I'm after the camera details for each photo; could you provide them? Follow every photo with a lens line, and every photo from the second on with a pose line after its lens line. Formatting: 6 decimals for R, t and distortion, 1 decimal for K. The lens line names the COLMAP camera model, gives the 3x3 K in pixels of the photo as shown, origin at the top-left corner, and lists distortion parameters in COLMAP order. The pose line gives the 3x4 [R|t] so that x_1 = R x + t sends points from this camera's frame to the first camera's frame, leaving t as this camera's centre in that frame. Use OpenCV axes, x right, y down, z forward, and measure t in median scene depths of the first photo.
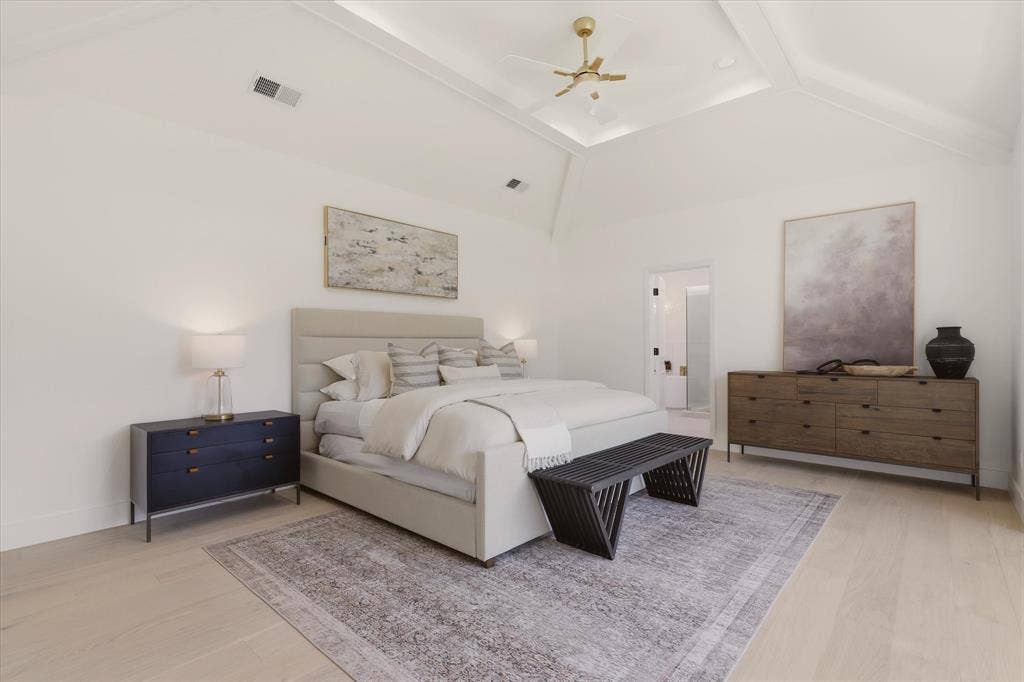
lens RADIAL K [[471.4, 0, 512.3], [0, 471.4, 345.7], [0, 0, 1]] dist [-0.002040, -0.000074]
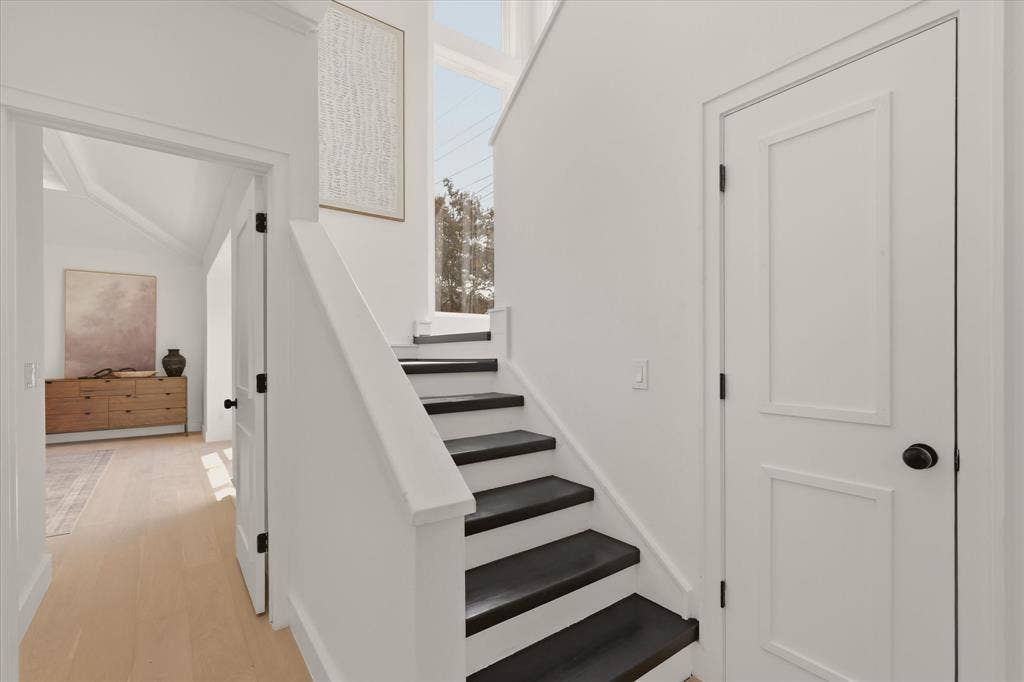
lens RADIAL K [[471.4, 0, 520.8], [0, 471.4, 355.1], [0, 0, 1]] dist [-0.002040, -0.000074]
pose [[0.192703, -0.002381, 0.981254, -0.586647], [-0.000931, 0.999996, 0.002609, -0.020916], [-0.981257, -0.001416, 0.192700, -0.651845]]
